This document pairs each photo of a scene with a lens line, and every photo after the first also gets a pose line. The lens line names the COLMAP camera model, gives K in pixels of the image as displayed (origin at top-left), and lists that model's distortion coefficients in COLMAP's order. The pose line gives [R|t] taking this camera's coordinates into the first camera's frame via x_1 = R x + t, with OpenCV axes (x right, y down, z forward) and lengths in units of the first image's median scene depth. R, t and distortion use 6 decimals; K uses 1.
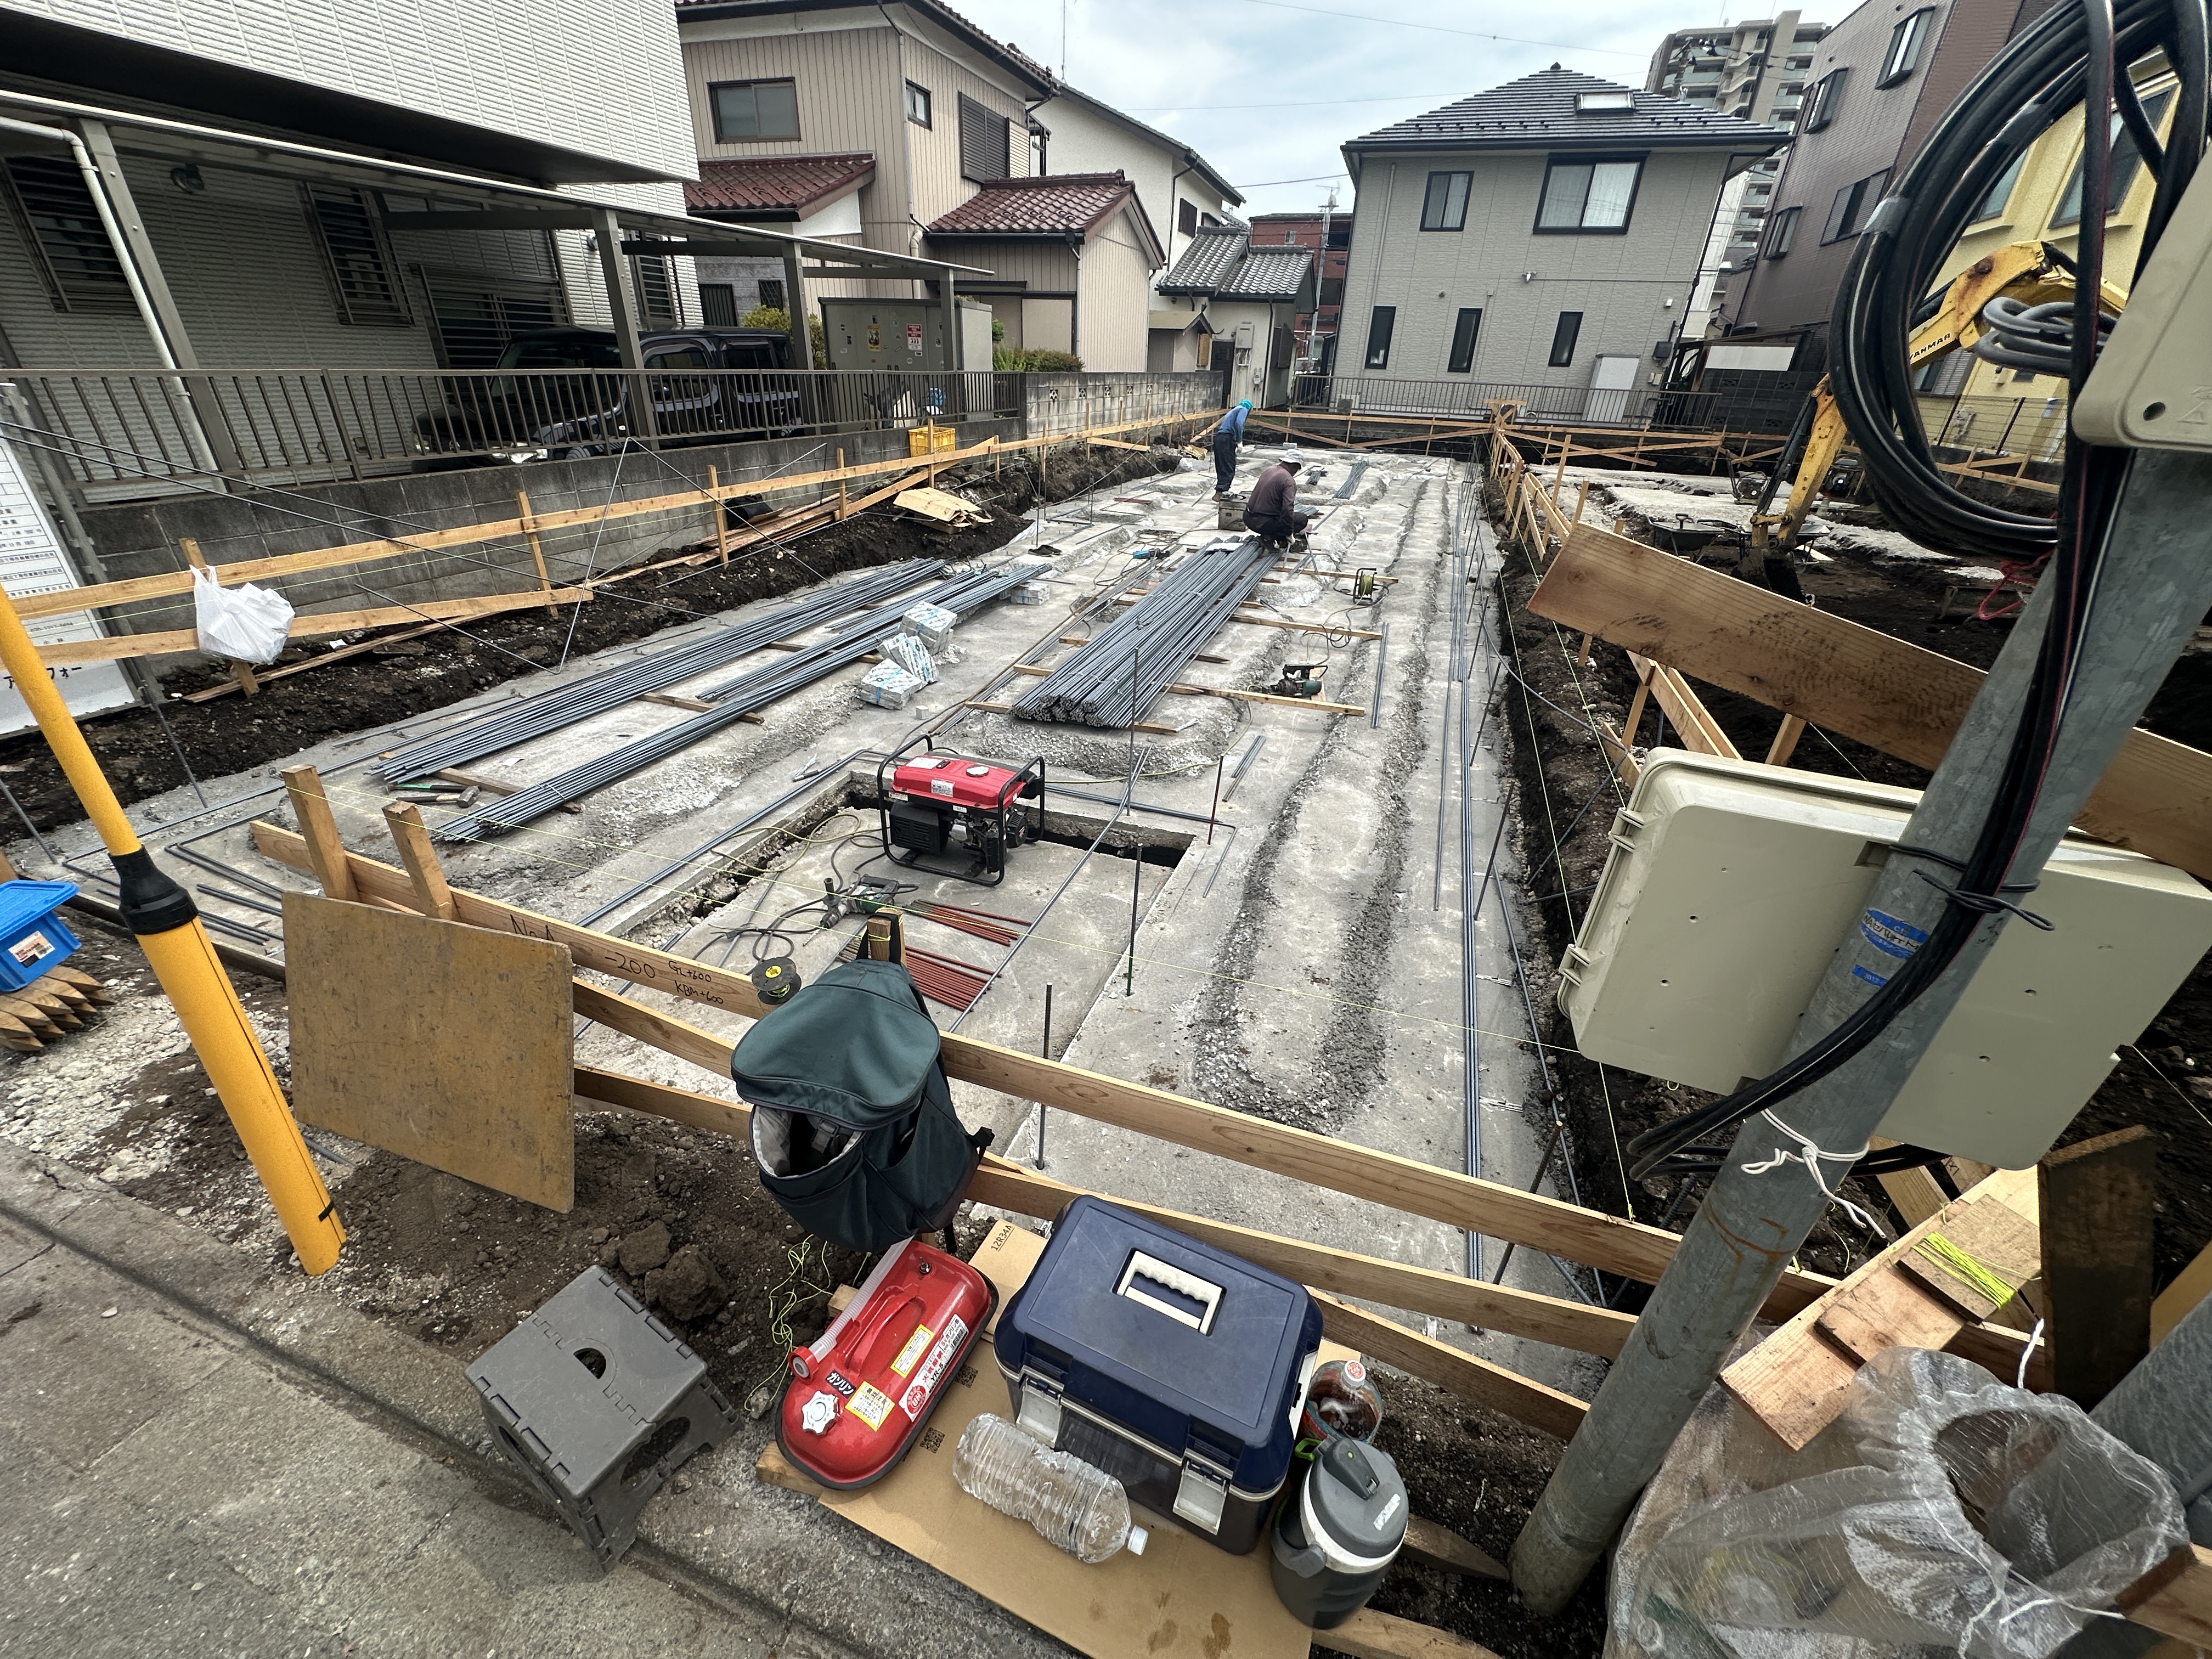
lens RADIAL K [[878.3, 0, 1110.6], [0, 878.3, 825.8], [0, 0, 1]] dist [-0.001571, -0.000115]
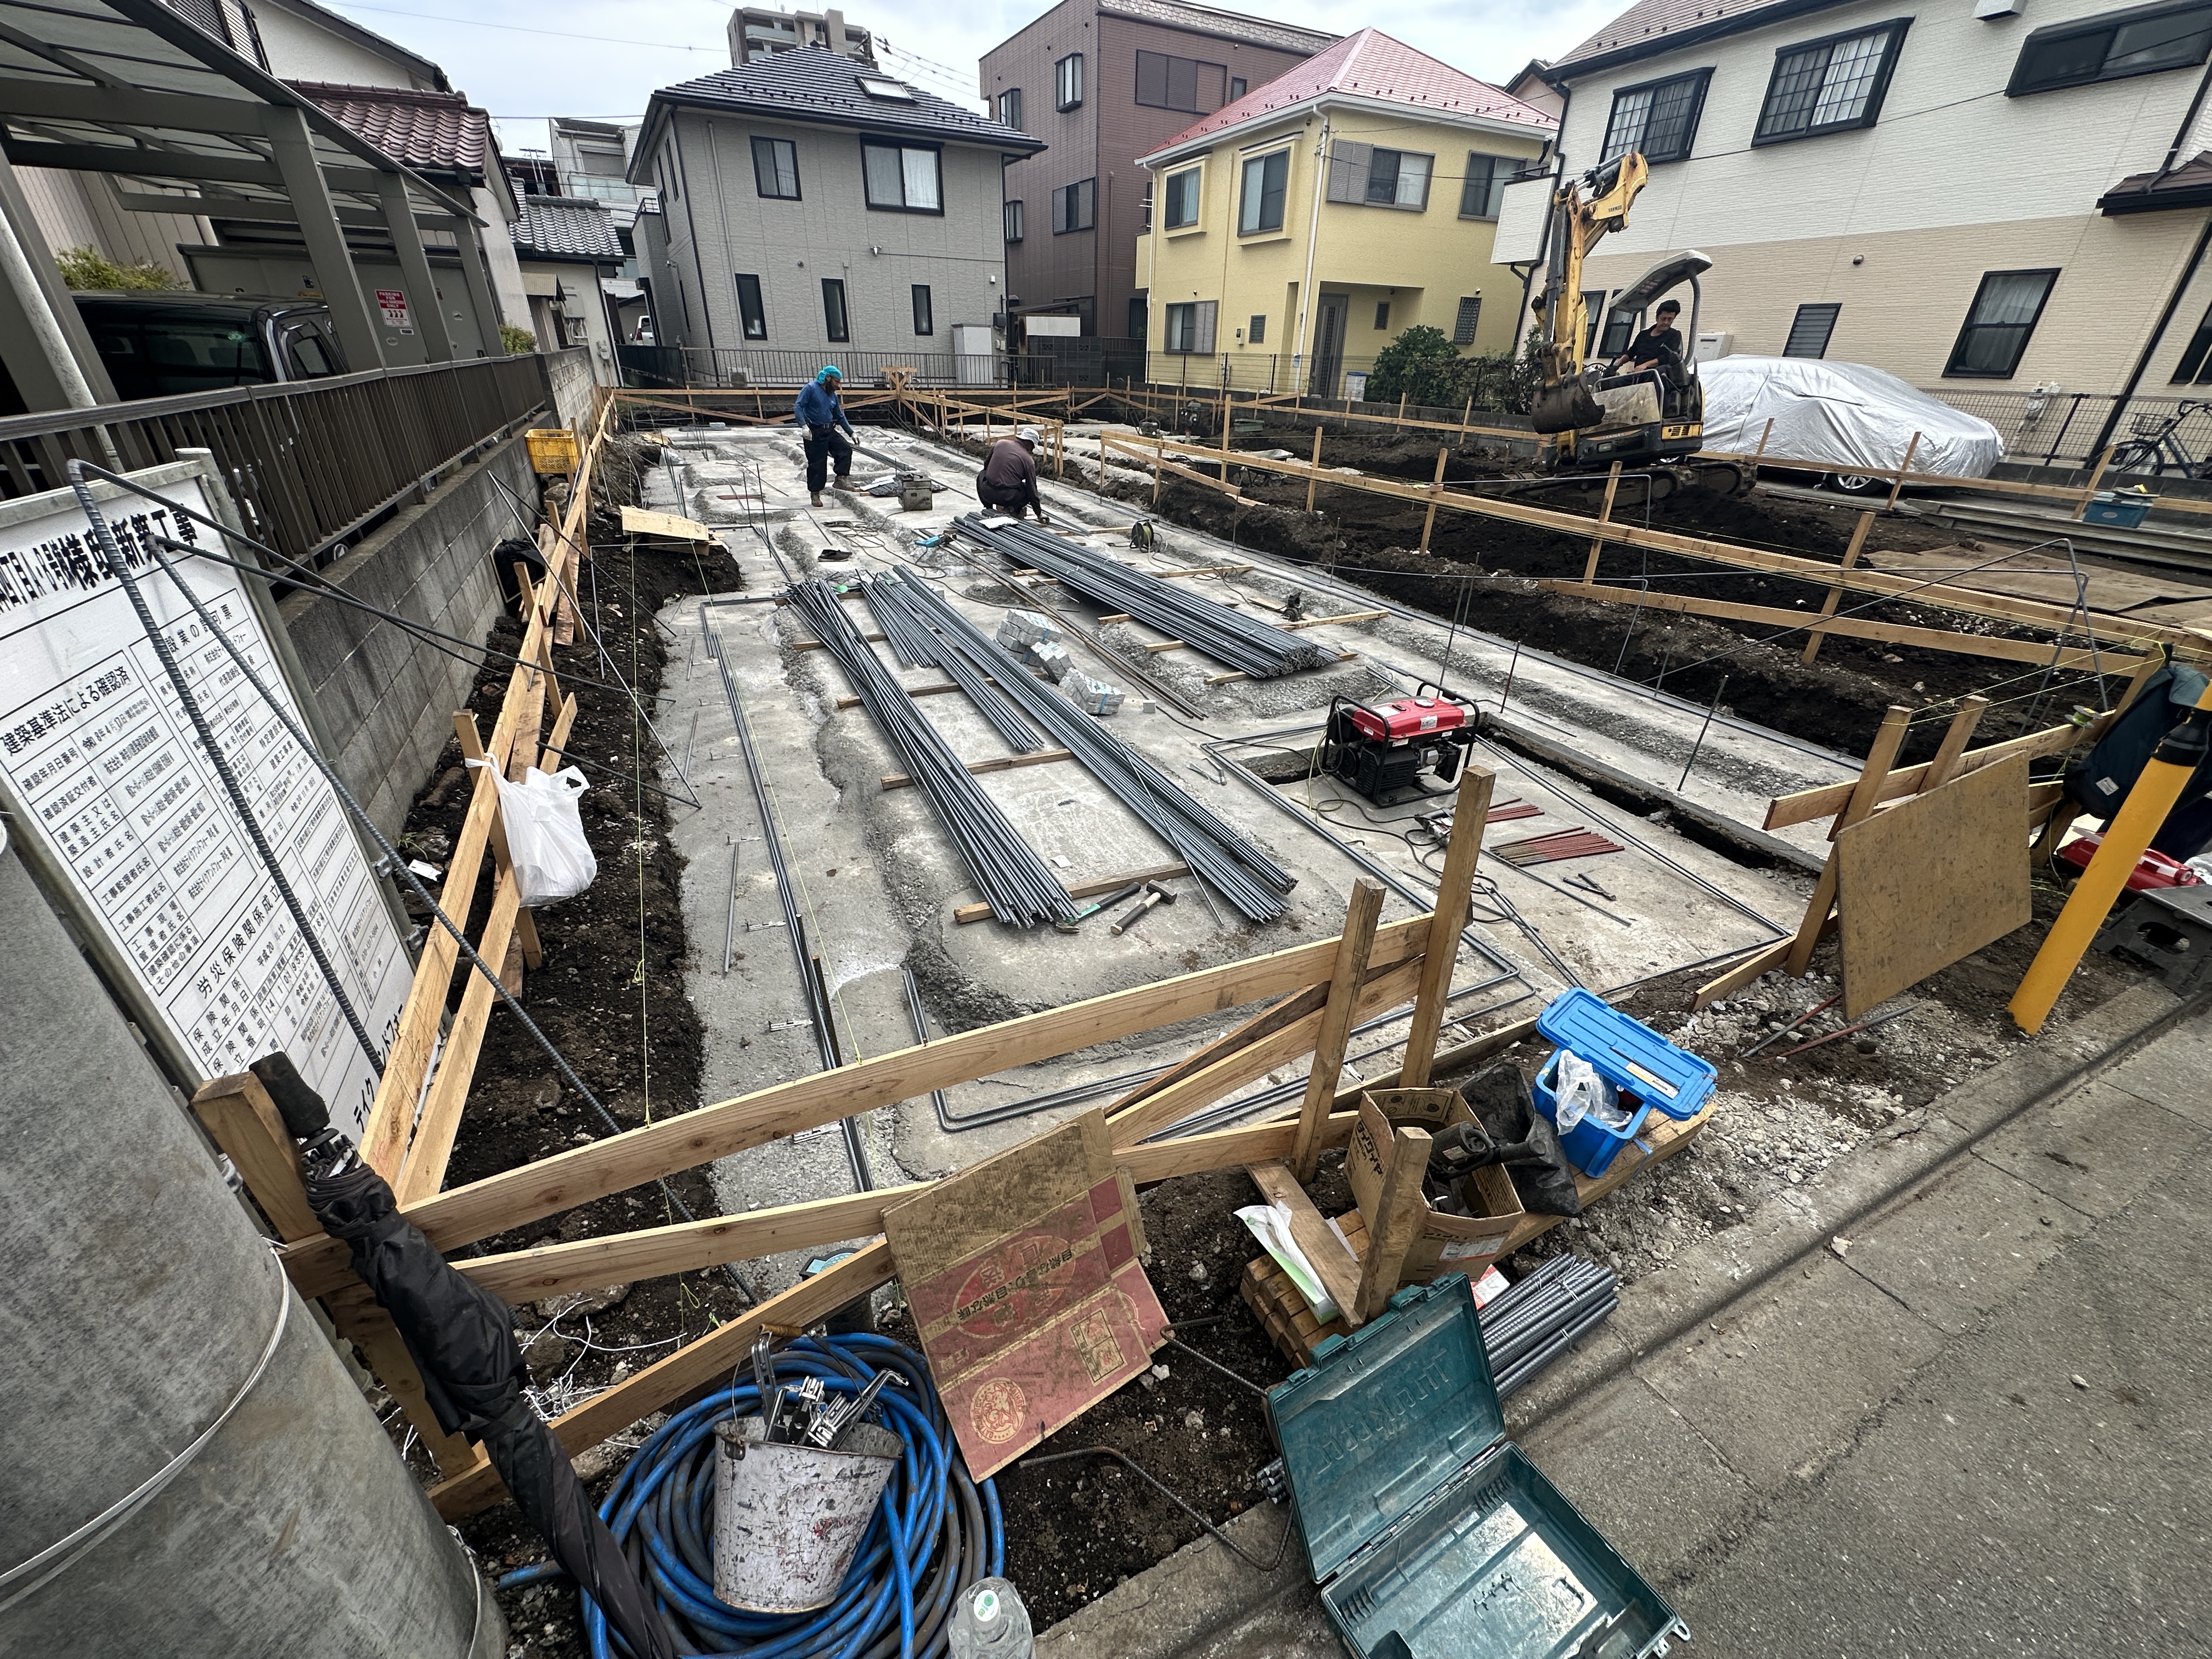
lens RADIAL K [[878.3, 0, 1109.9], [0, 878.3, 824.6], [0, 0, 1]] dist [-0.001571, -0.000115]
pose [[0.705457, -0.353478, 0.614316, -0.234564], [0.335472, 0.930047, 0.149907, -0.043514], [-0.624331, 0.100333, 0.774689, 0.070042]]
